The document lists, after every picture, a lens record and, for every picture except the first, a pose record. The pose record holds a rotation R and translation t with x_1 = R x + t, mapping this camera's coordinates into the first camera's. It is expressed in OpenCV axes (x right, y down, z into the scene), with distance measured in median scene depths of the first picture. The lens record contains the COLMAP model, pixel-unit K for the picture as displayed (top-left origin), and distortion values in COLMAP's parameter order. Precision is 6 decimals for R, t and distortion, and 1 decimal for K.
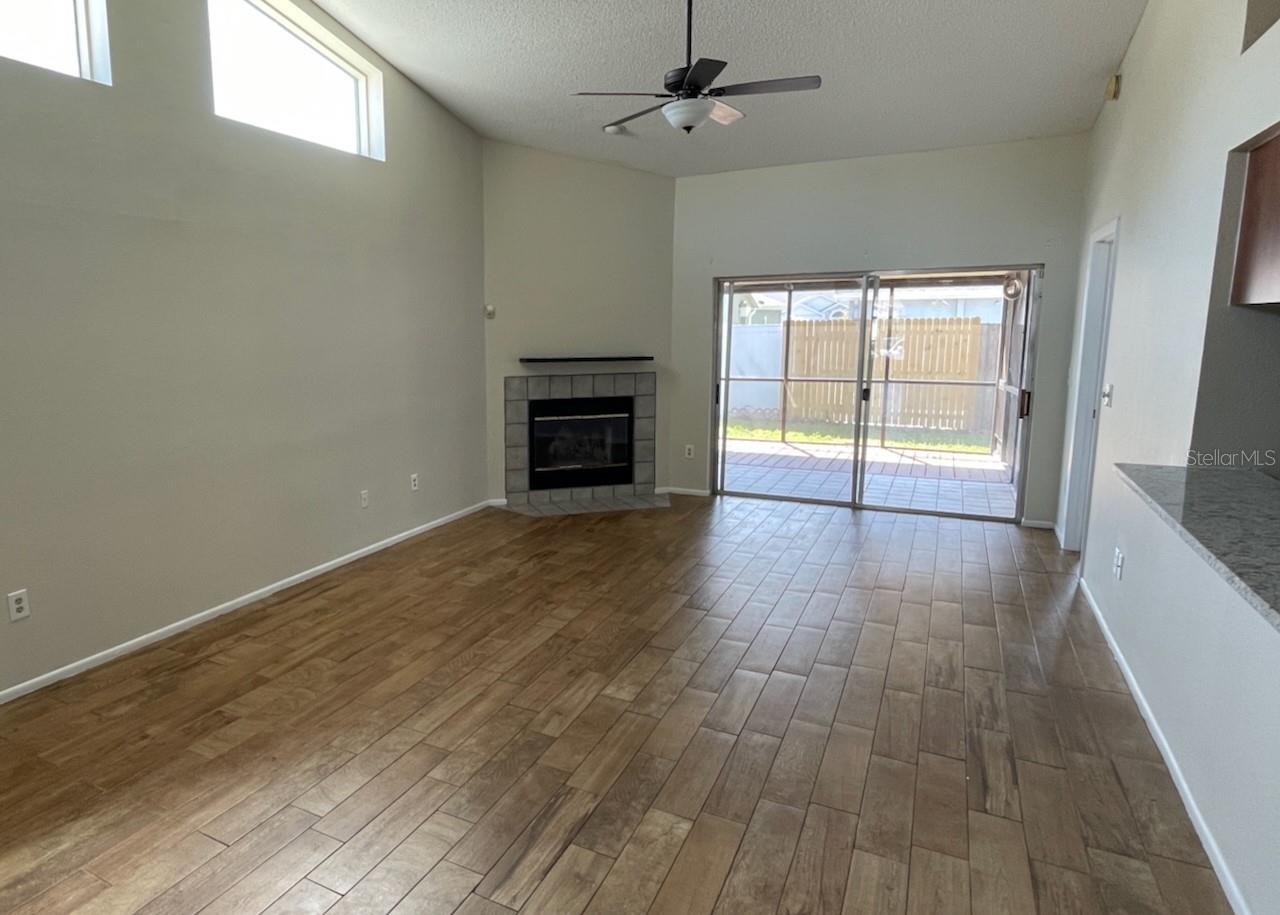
lens RADIAL K [[643.9, 0, 631.7], [0, 643.9, 454.3], [0, 0, 1]] dist [0.001892, -0.000754]
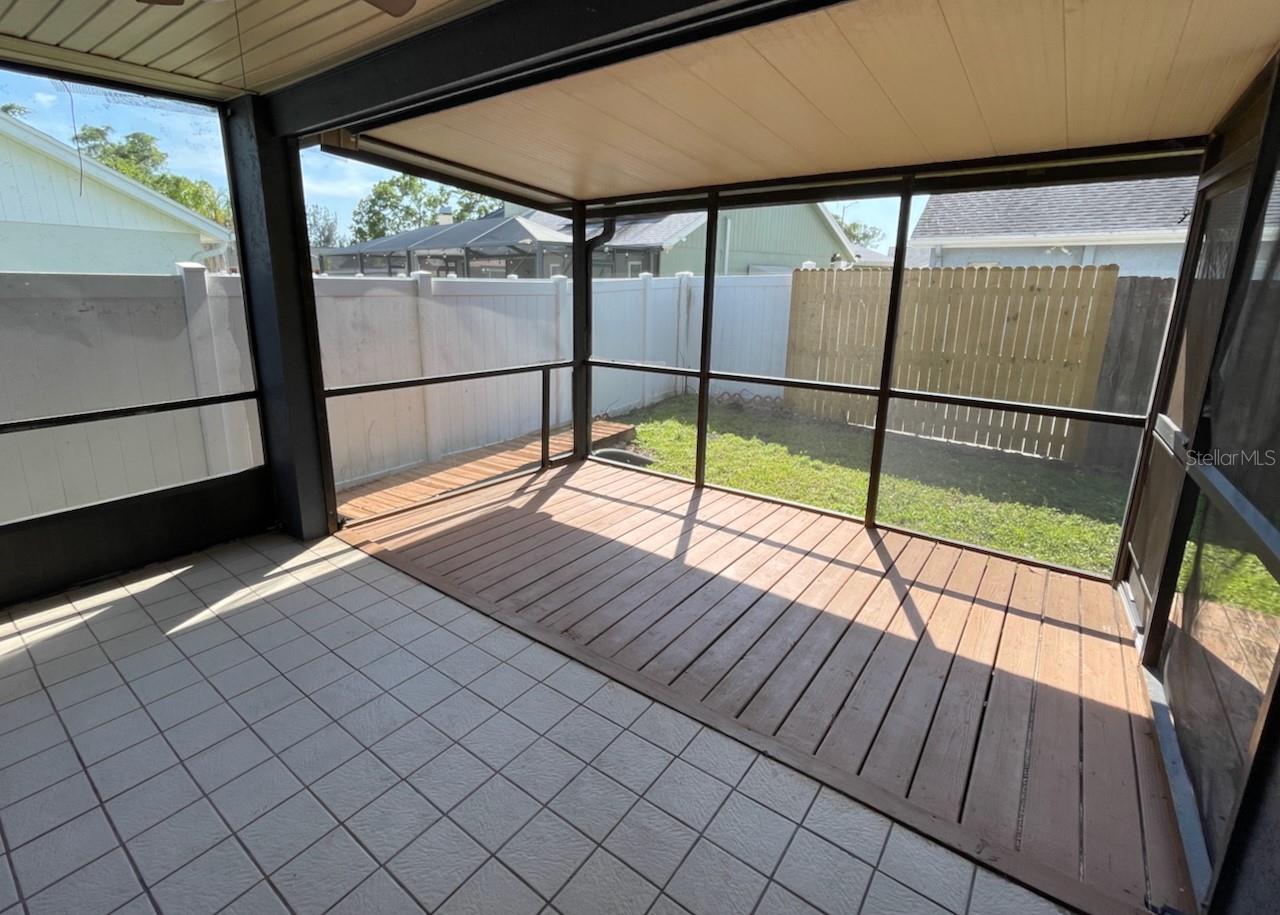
lens RADIAL K [[643.9, 0, 631.7], [0, 643.9, 454.3], [0, 0, 1]] dist [0.001892, -0.000754]
pose [[0.989789, 0.060103, -0.129253, 0.321287], [-0.050935, 0.996023, 0.073102, -0.108654], [0.133132, -0.065772, 0.988913, 0.595792]]
